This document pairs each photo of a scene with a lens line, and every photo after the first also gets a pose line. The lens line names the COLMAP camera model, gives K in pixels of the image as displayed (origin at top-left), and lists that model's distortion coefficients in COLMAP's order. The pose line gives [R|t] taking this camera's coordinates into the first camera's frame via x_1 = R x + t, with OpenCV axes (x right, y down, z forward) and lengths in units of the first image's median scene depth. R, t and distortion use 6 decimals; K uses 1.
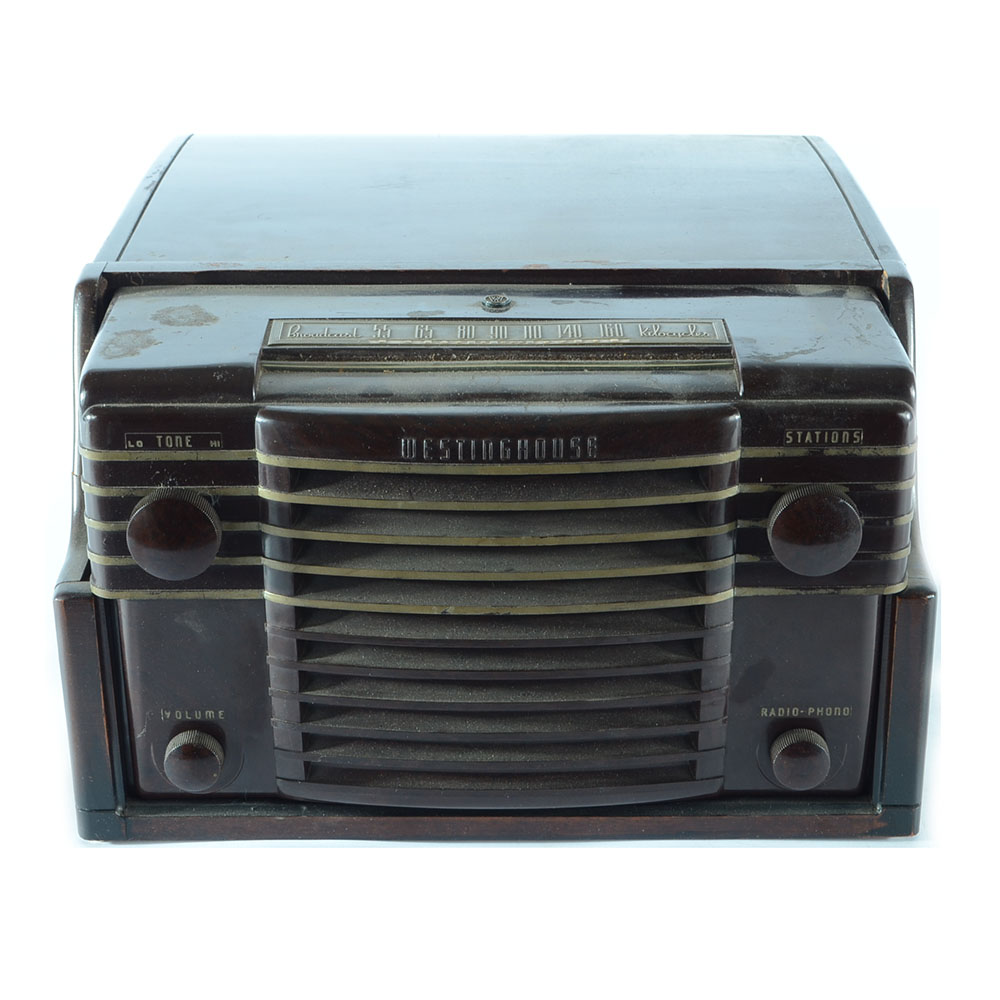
lens RADIAL K [[2167.6, 0, 501.1], [0, 2167.6, 500.8], [0, 0, 1]] dist [-0.029599, 0.000000]
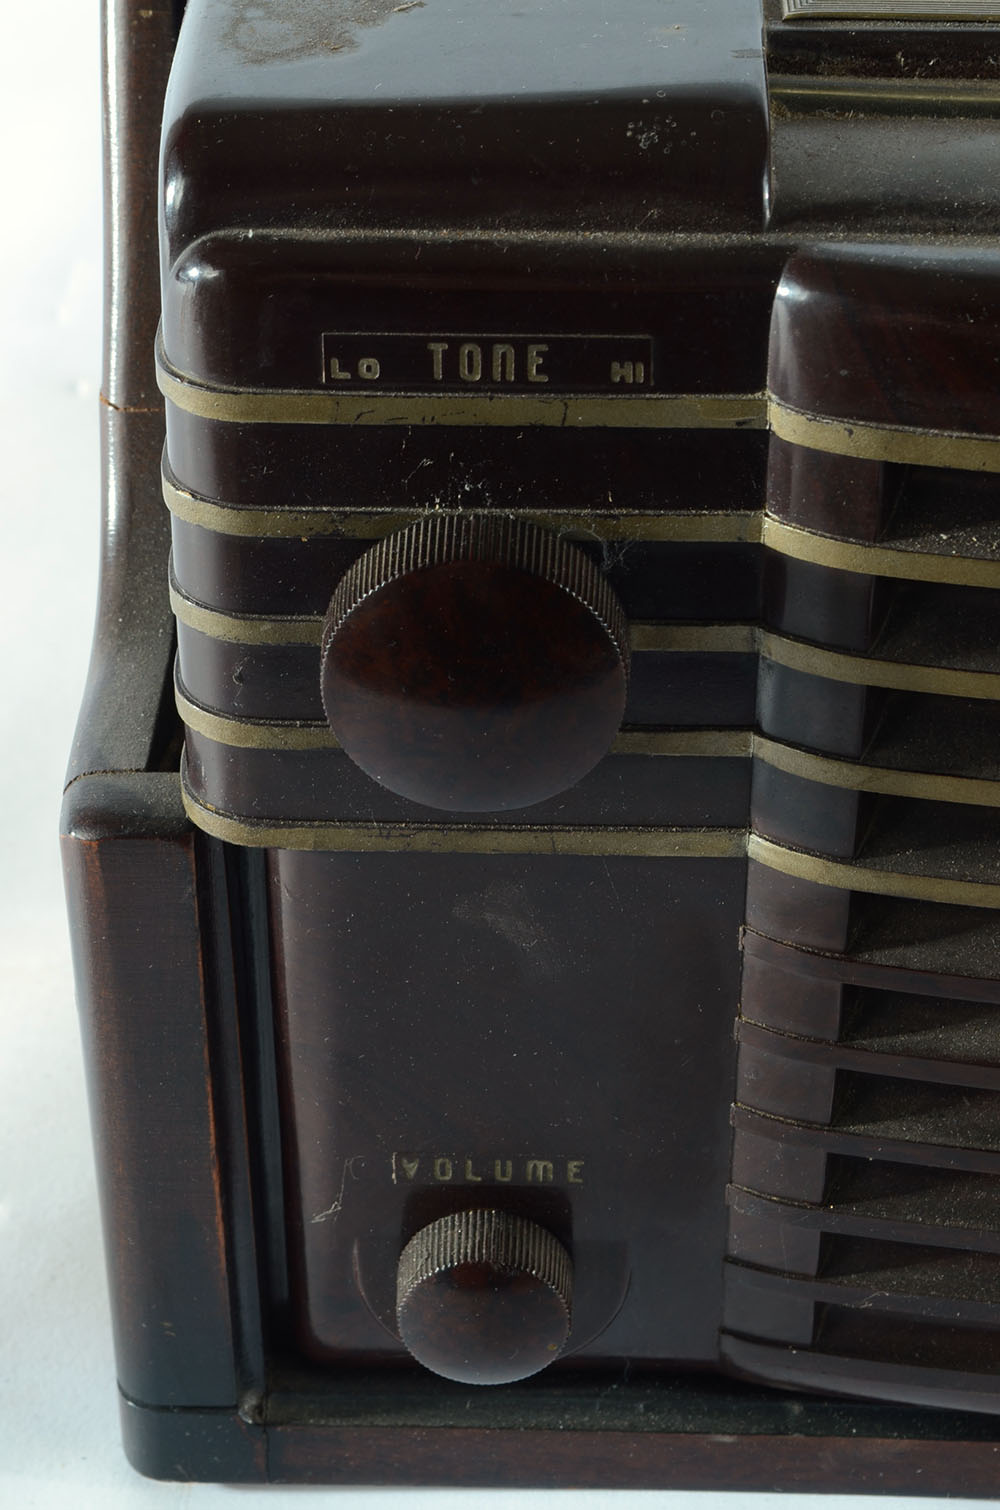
lens RADIAL K [[3389.3, 0, 501.7], [0, 3389.3, 755.6], [0, 0, 1]] dist [0.039002, 0.000000]
pose [[0.999368, 0.021007, -0.028679, -0.131427], [-0.015586, 0.983977, 0.177615, -0.054962], [0.031951, -0.177056, 0.983682, 0.527708]]
